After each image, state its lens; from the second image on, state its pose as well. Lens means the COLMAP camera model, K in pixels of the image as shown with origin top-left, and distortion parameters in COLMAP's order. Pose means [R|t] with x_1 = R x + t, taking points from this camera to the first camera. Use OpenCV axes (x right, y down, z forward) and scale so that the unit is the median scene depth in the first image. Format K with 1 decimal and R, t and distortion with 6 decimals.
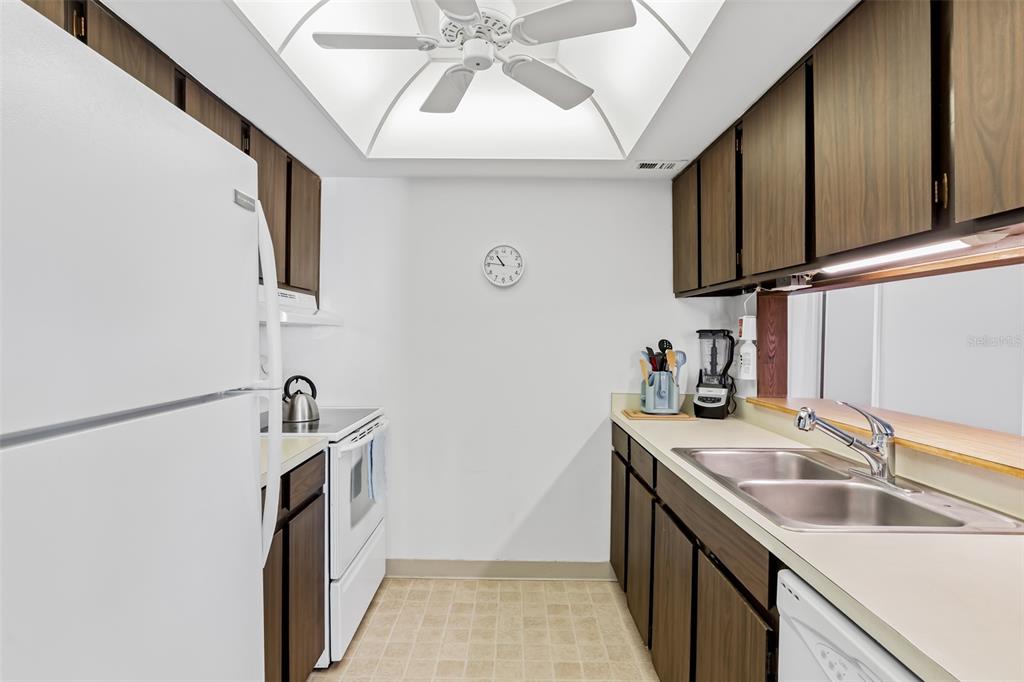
lens RADIAL K [[534.5, 0, 507.4], [0, 534.5, 342.1], [0, 0, 1]] dist [-0.001174, 0.003097]
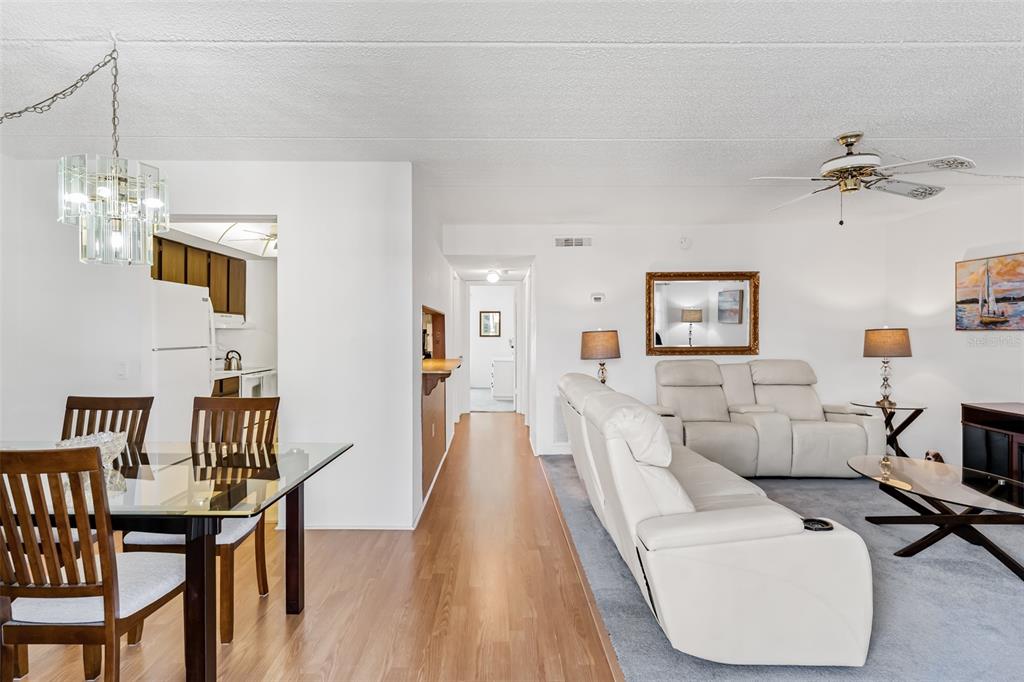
lens RADIAL K [[534.5, 0, 509.0], [0, 534.5, 333.8], [0, 0, 1]] dist [-0.001174, 0.003097]
pose [[0.999472, -0.006101, 0.031904, 0.759353], [0.006381, 0.999942, -0.008660, 0.018397], [-0.031849, 0.008859, 0.999453, -1.408365]]
